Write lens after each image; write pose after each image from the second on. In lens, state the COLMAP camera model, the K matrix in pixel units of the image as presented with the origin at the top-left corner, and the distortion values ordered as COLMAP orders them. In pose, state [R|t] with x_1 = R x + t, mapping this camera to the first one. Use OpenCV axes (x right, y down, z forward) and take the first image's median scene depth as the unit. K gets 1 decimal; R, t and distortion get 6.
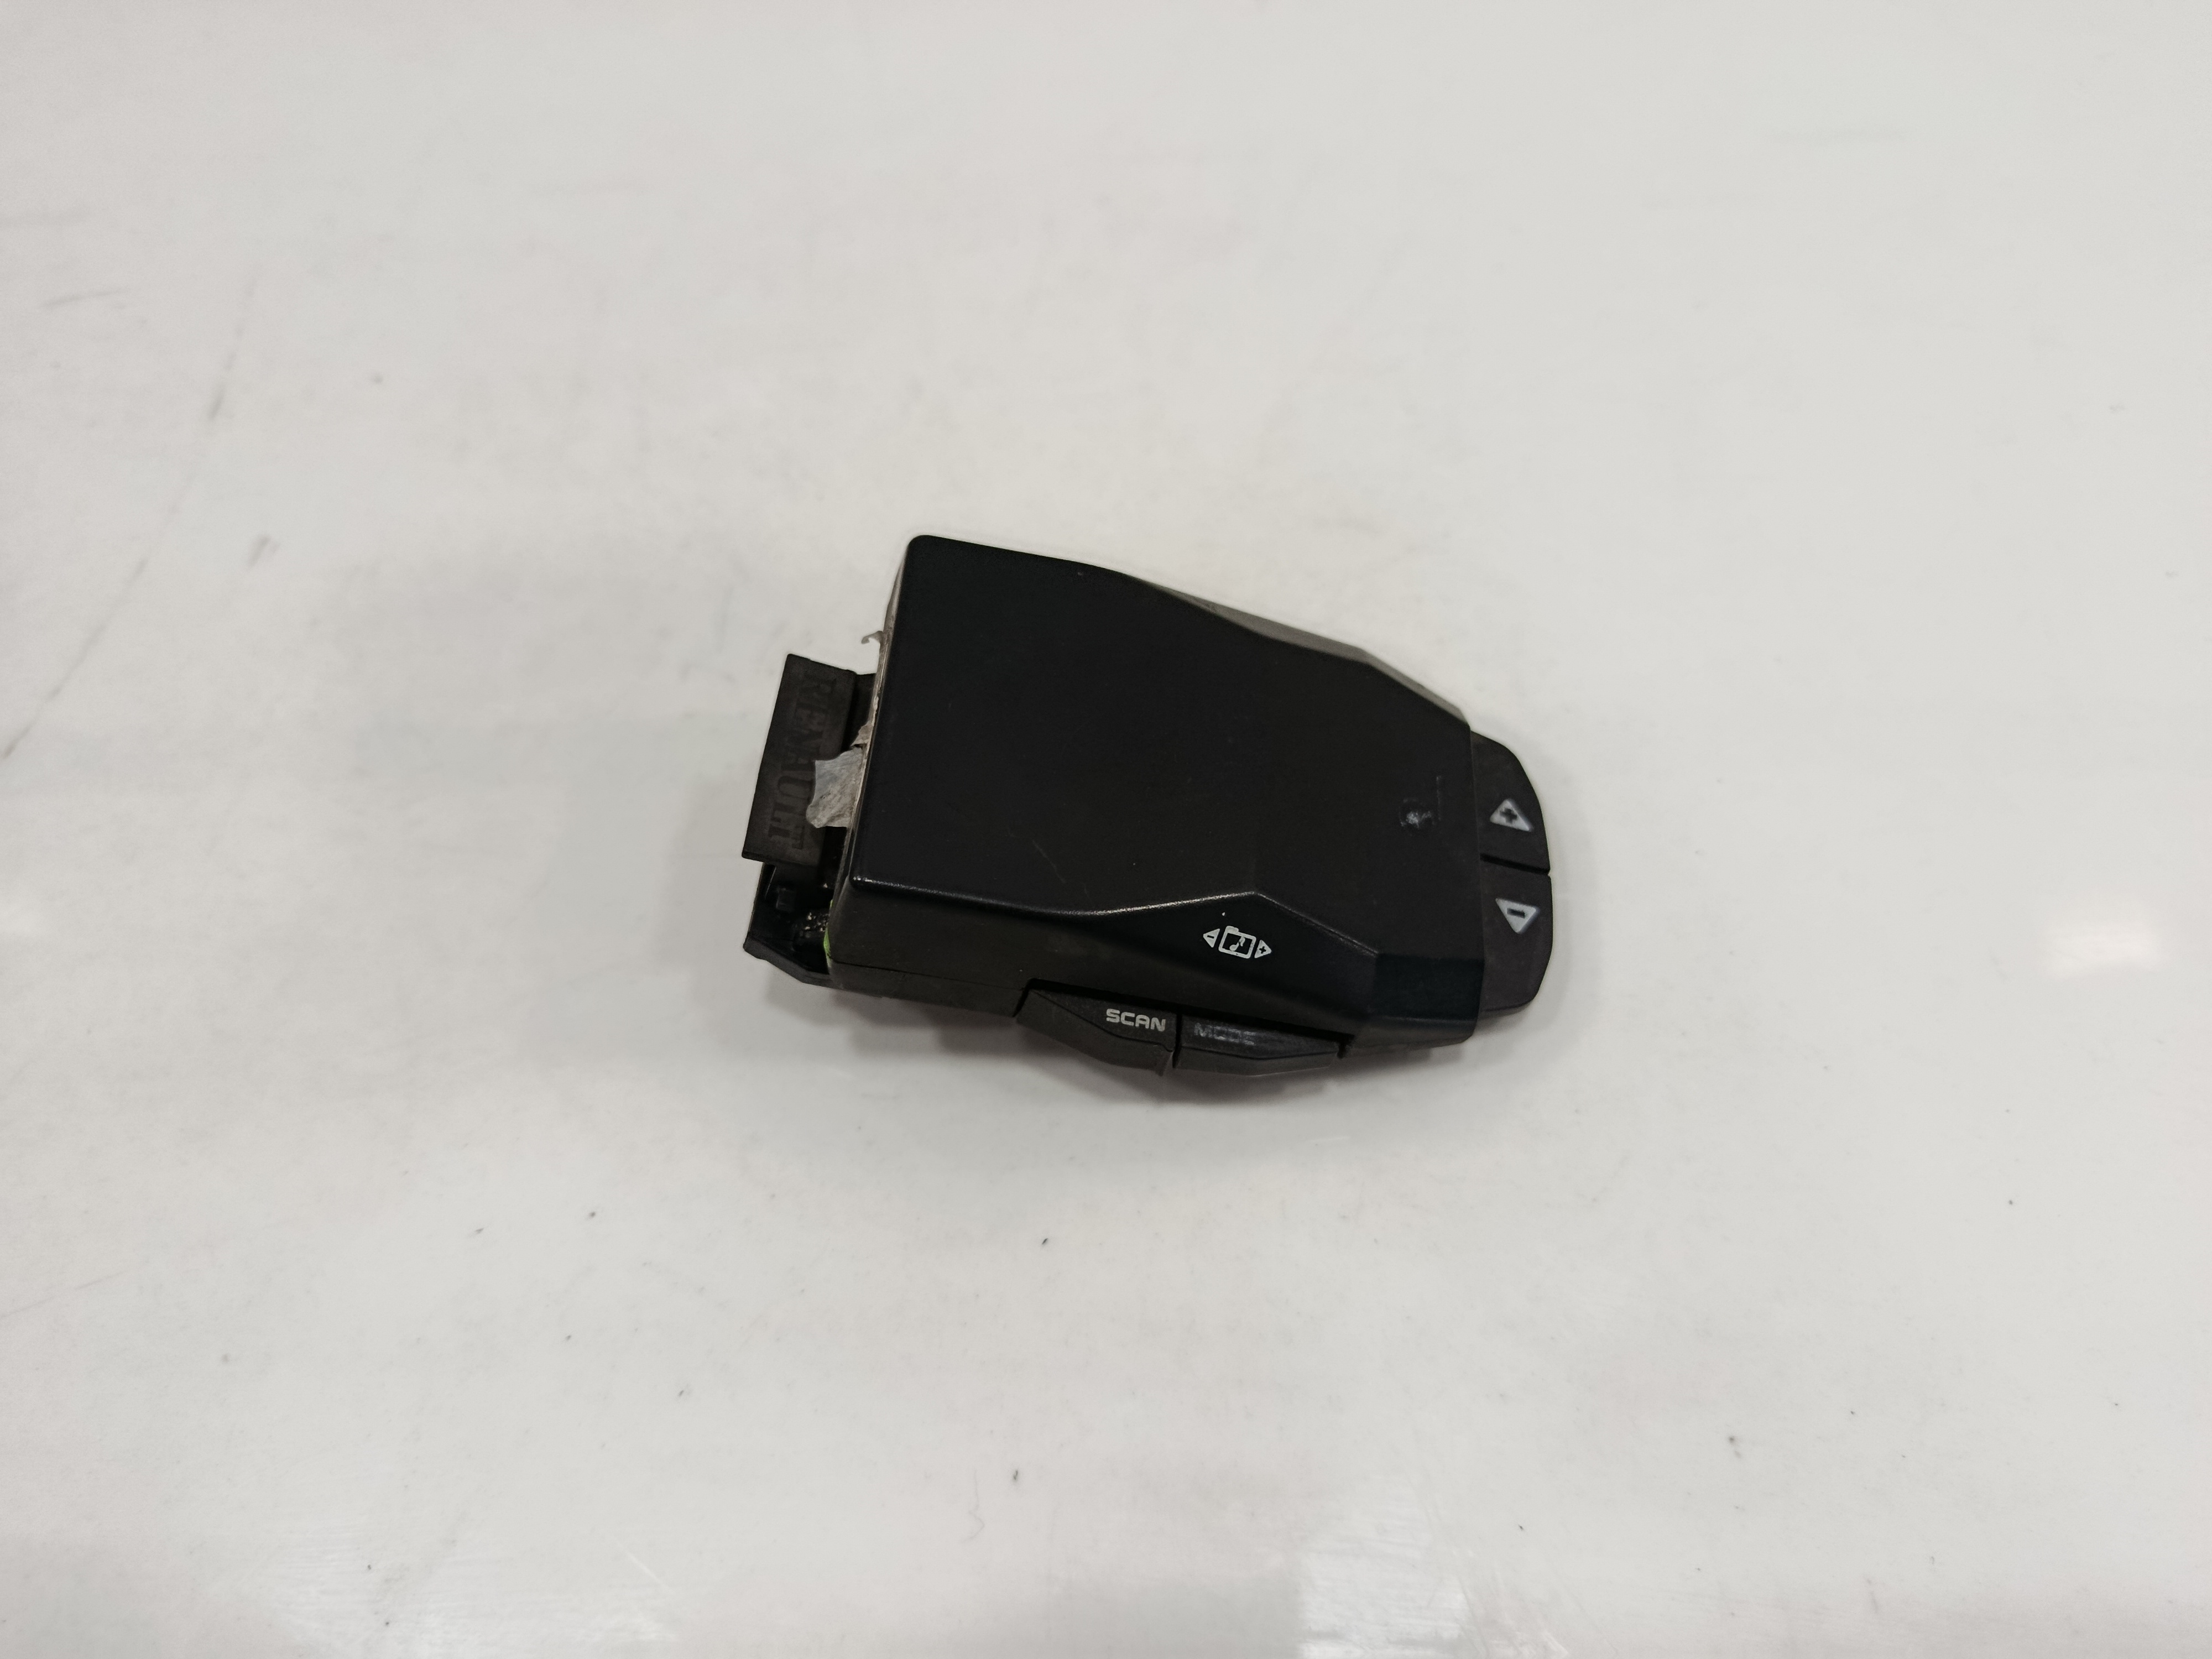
lens RADIAL K [[1499.8, 0, 1106.0], [0, 1499.8, 829.5], [0, 0, 1]] dist [0.001662, 0.000017]
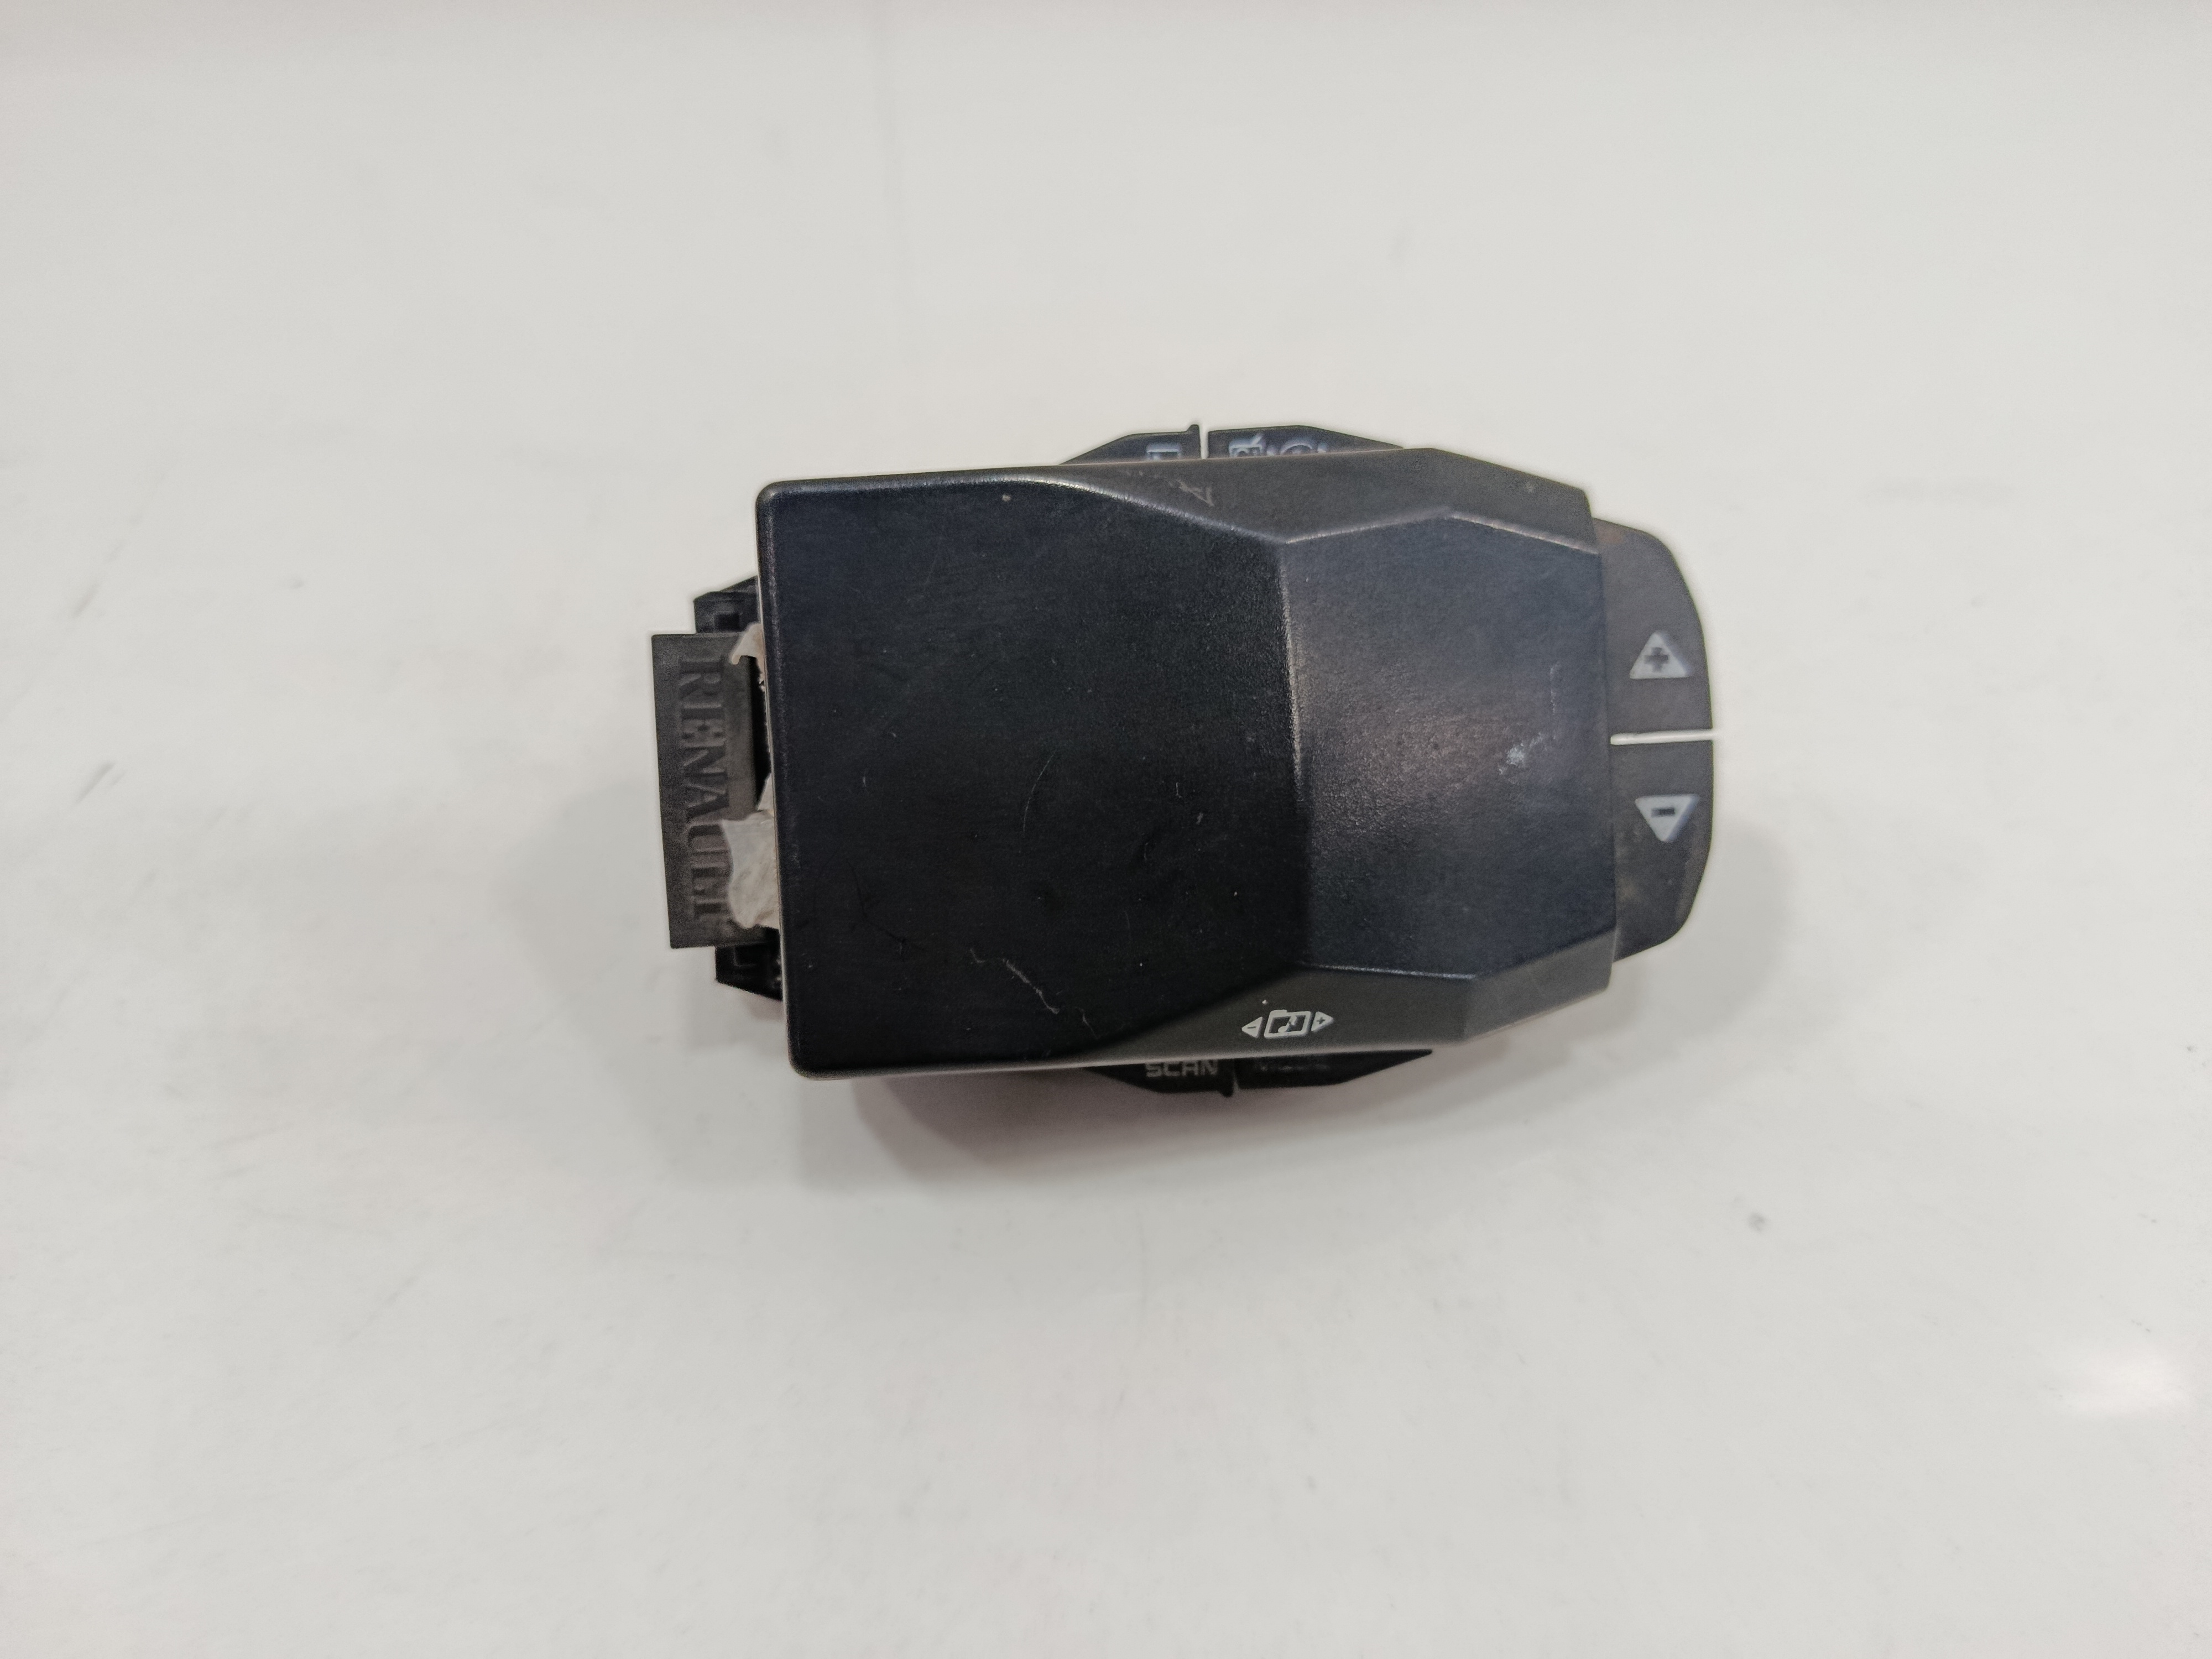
lens RADIAL K [[1499.8, 0, 1106.0], [0, 1499.8, 829.5], [0, 0, 1]] dist [0.001662, 0.000017]
pose [[0.979586, -0.124525, -0.157811, 0.118049], [0.190833, 0.822829, 0.535290, -0.404433], [0.063195, -0.554478, 0.829795, 0.354119]]
